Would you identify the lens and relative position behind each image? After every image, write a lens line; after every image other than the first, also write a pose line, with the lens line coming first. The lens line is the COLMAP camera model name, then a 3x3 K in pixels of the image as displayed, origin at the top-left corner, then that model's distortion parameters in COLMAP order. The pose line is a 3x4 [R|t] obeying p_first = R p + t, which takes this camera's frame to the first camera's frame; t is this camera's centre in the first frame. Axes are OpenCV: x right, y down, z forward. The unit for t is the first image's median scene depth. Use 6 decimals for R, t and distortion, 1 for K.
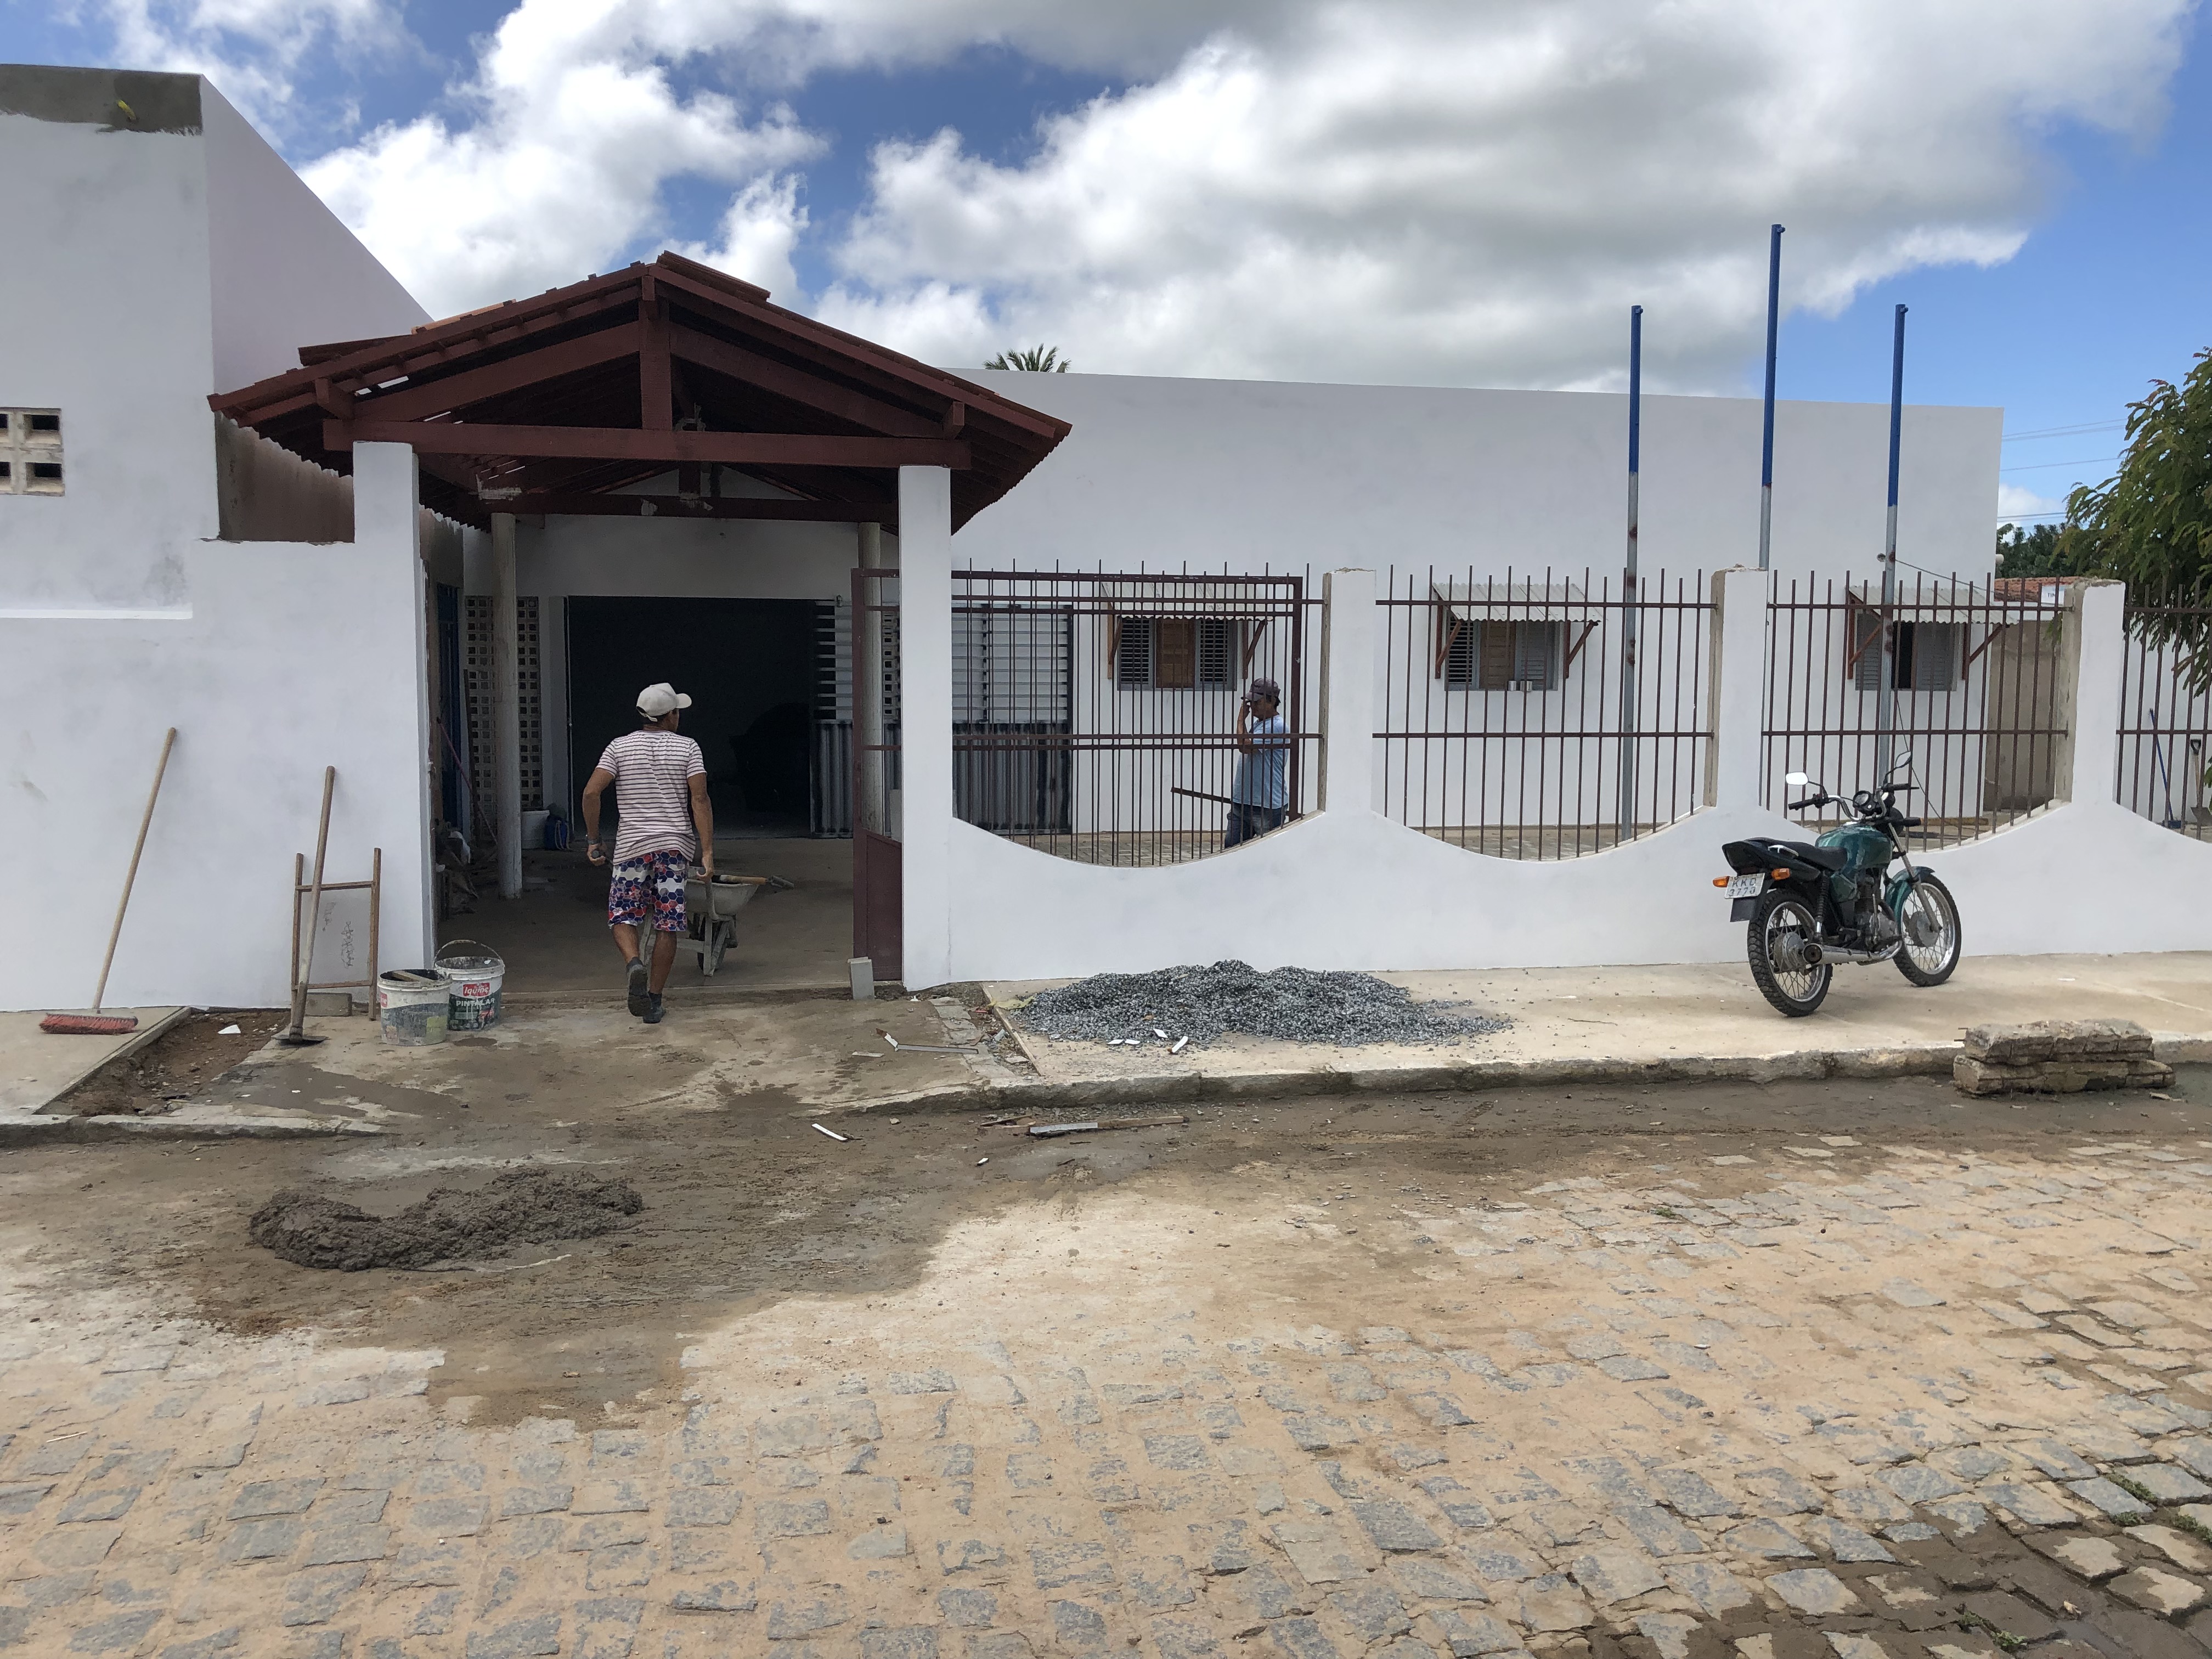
lens RADIAL K [[1840.7, 0, 1101.1], [0, 1840.7, 813.0], [0, 0, 1]] dist [0.052711, -0.020300]
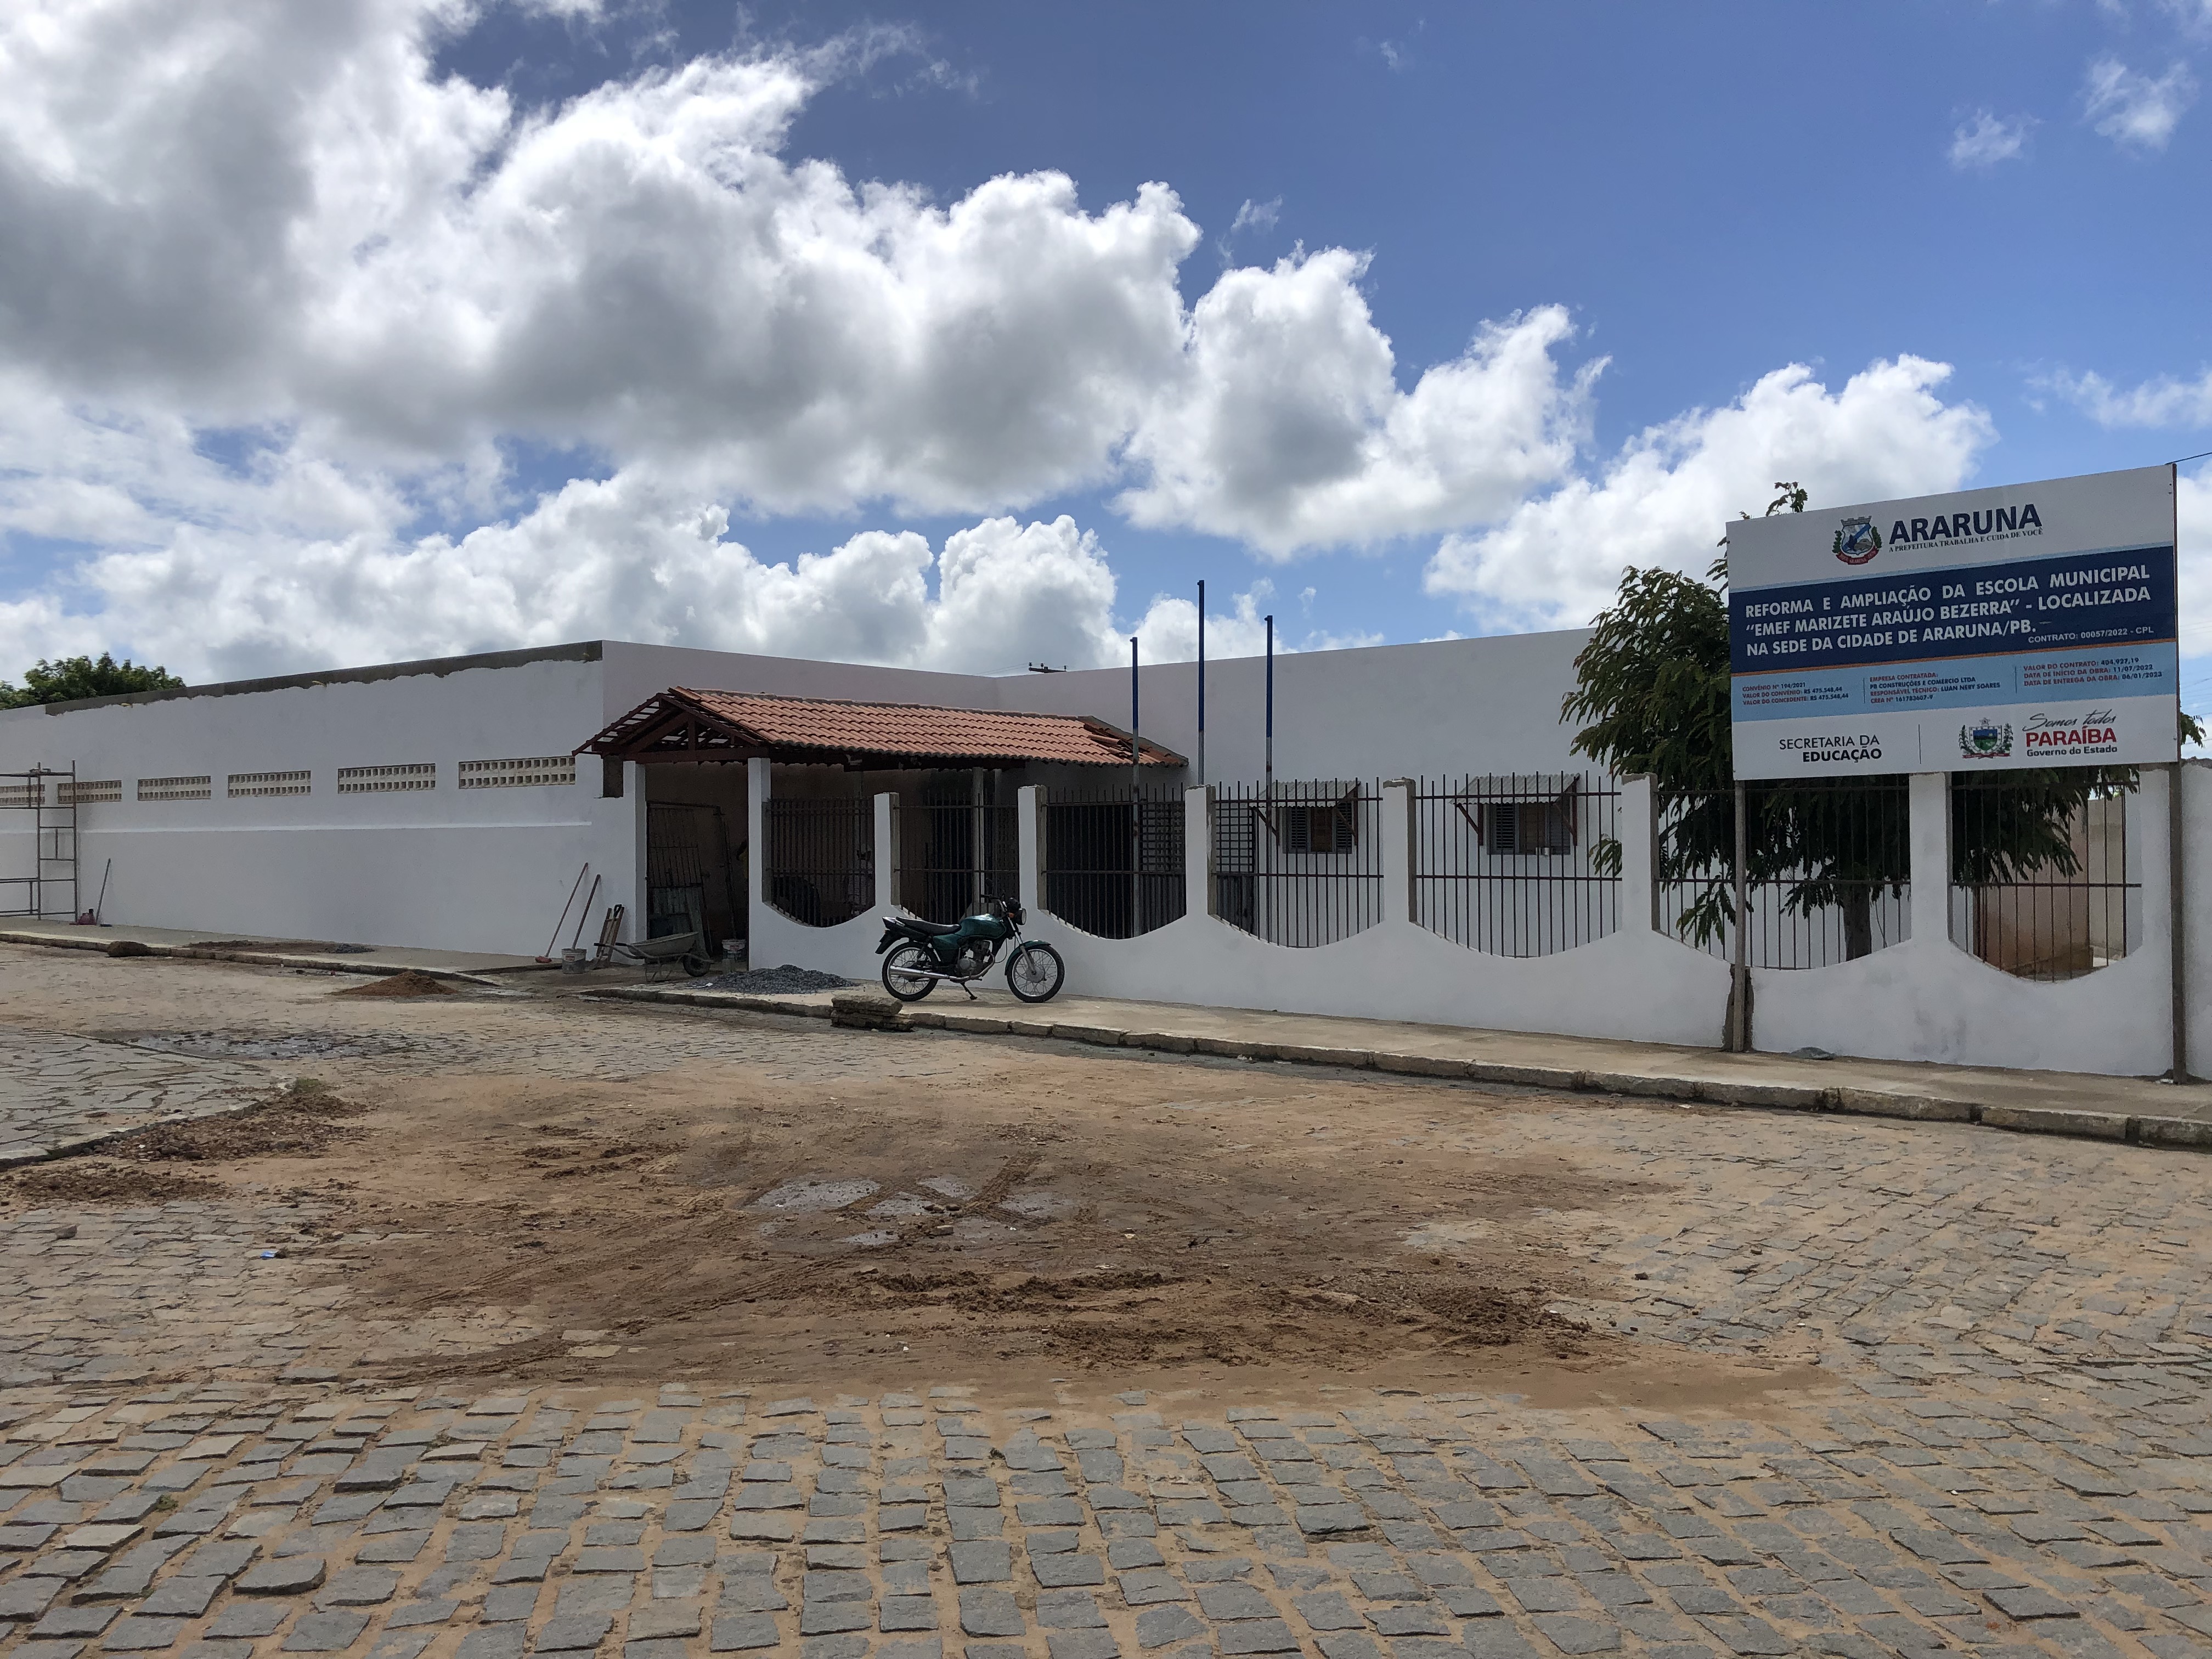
lens RADIAL K [[1840.7, 0, 1167.3], [0, 1840.7, 873.4], [0, 0, 1]] dist [0.052711, -0.020300]
pose [[0.630992, 0.010225, -0.775722, 2.453426], [-0.058988, 0.997651, -0.034832, 0.021523], [0.773543, 0.067737, 0.630113, -0.129471]]
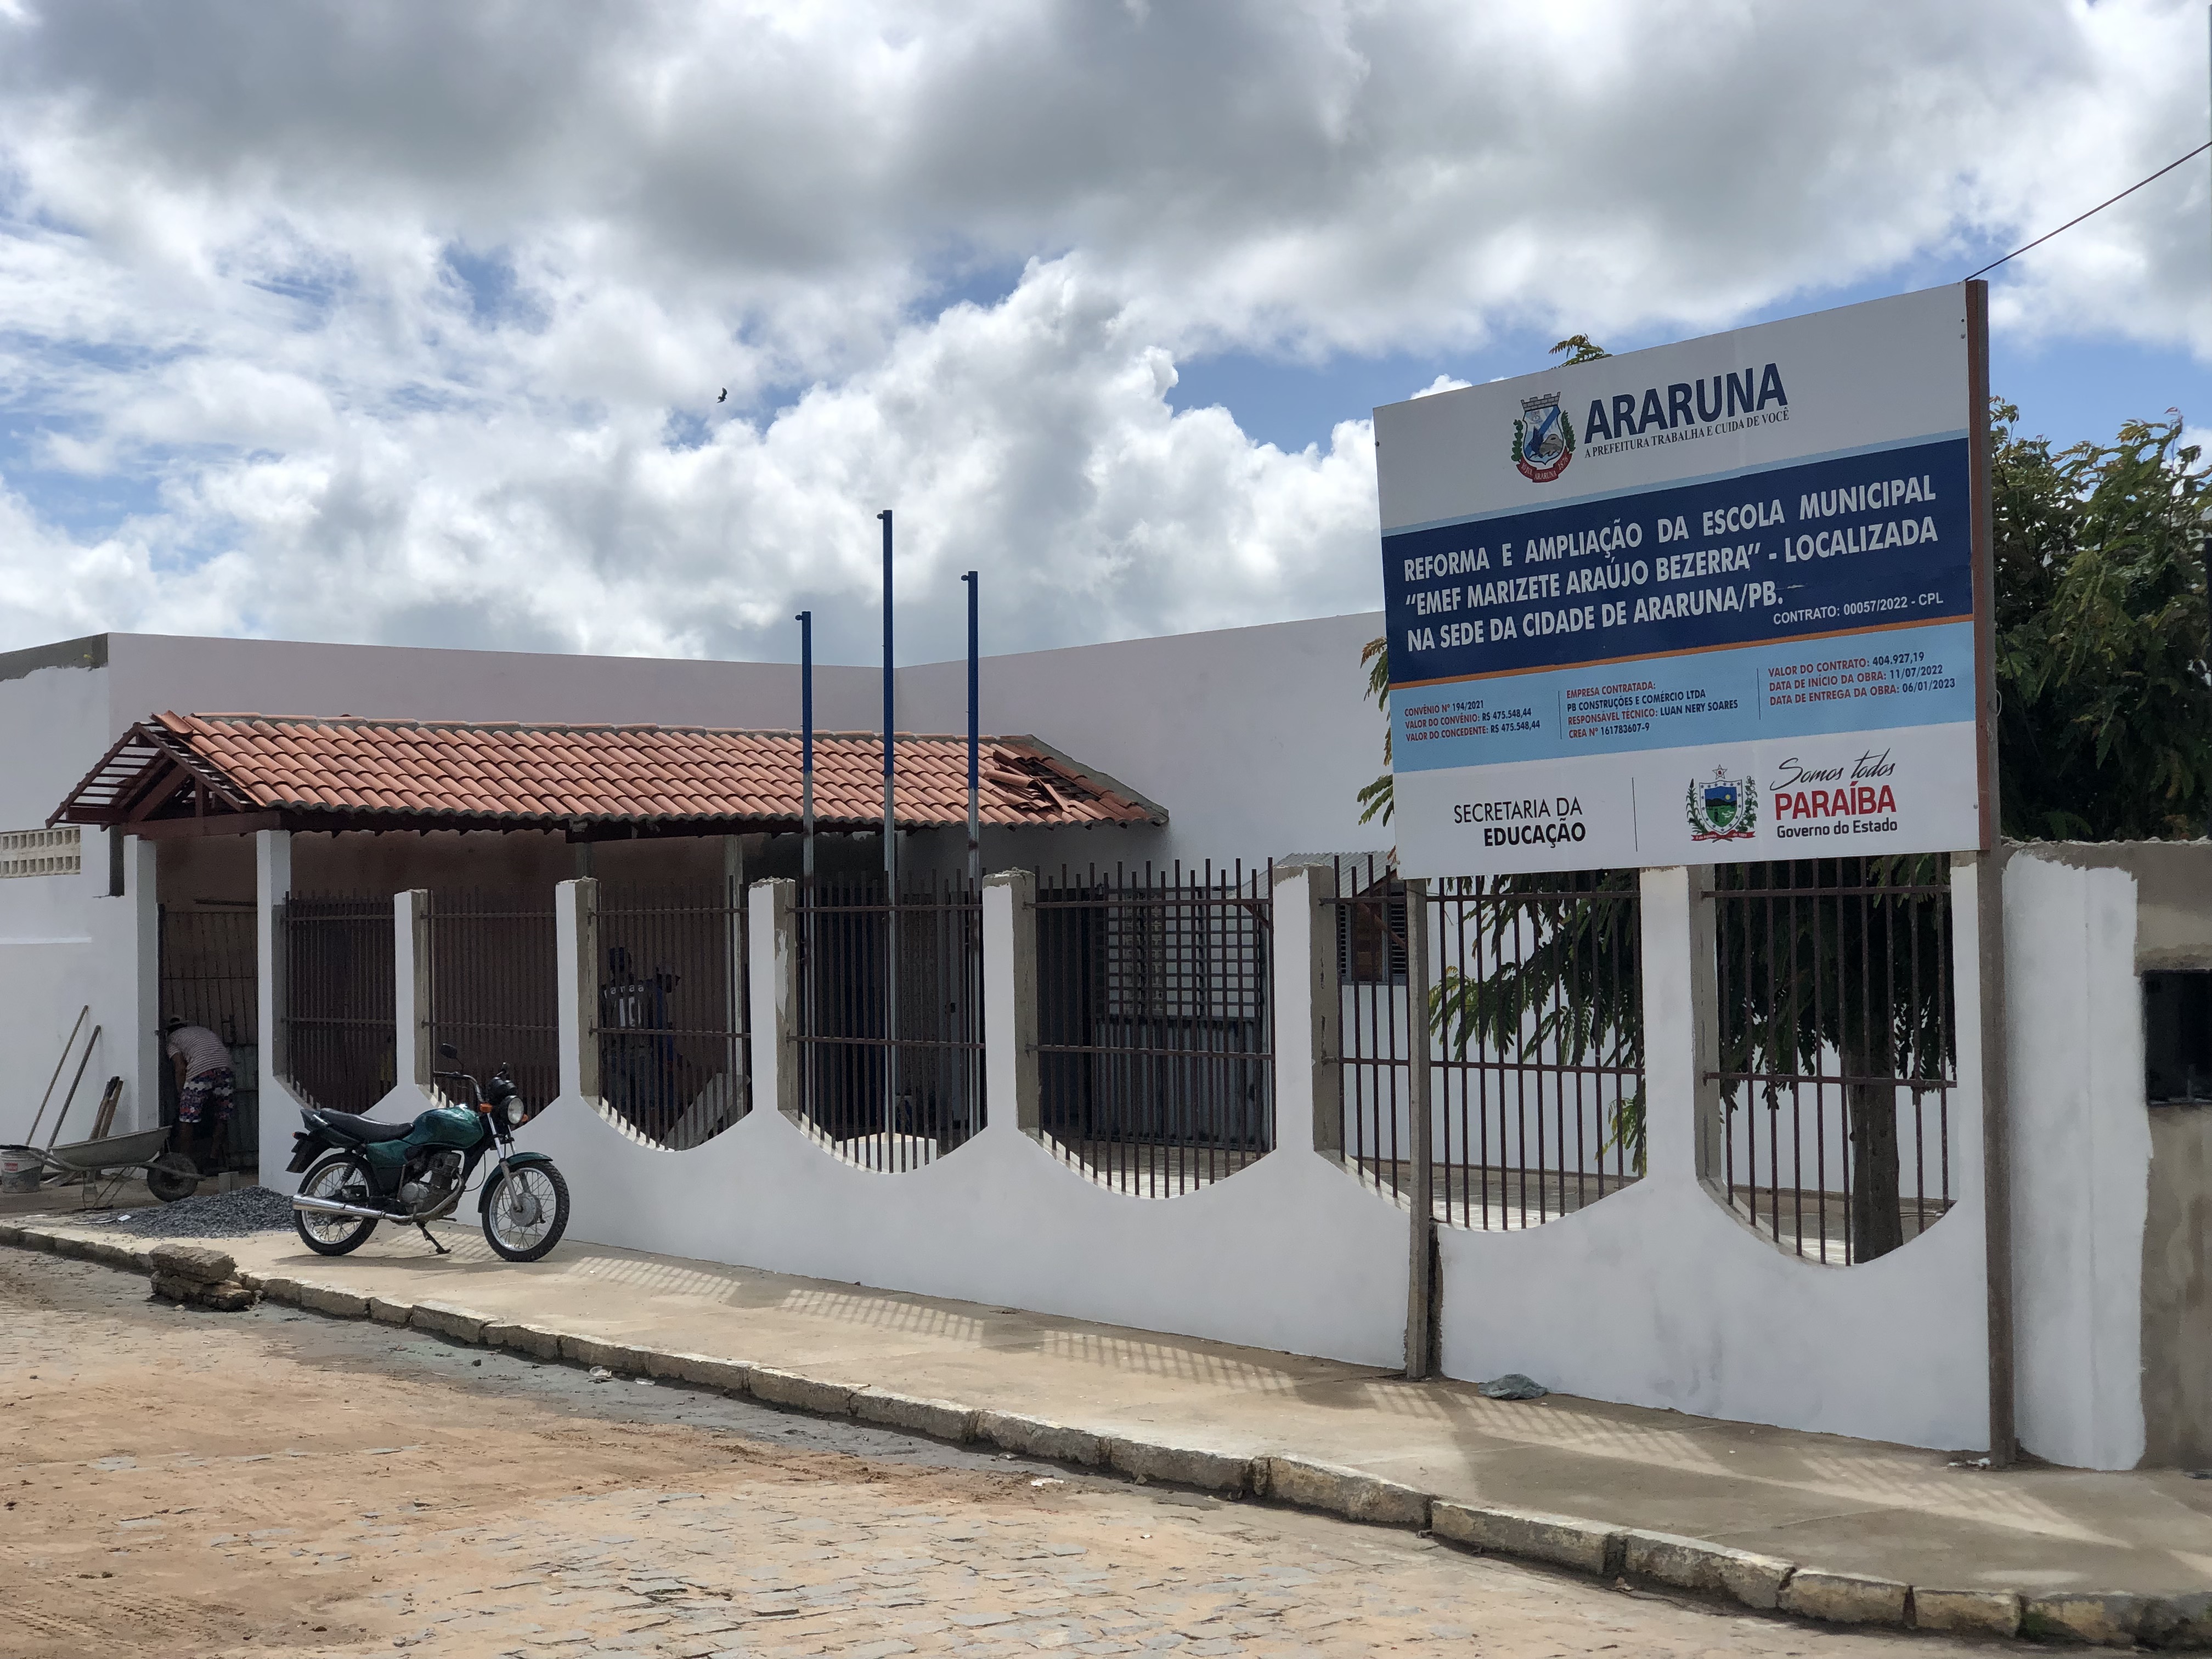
lens RADIAL K [[3380.1, 0, 1291.5], [0, 3380.1, 912.8], [0, 0, 1]] dist [0.182047, 0.000000]
pose [[0.427192, -0.008687, -0.904119, 3.042737], [-0.064944, 0.997076, -0.040266, -0.077455], [0.901826, 0.075919, 0.425378, 0.668673]]
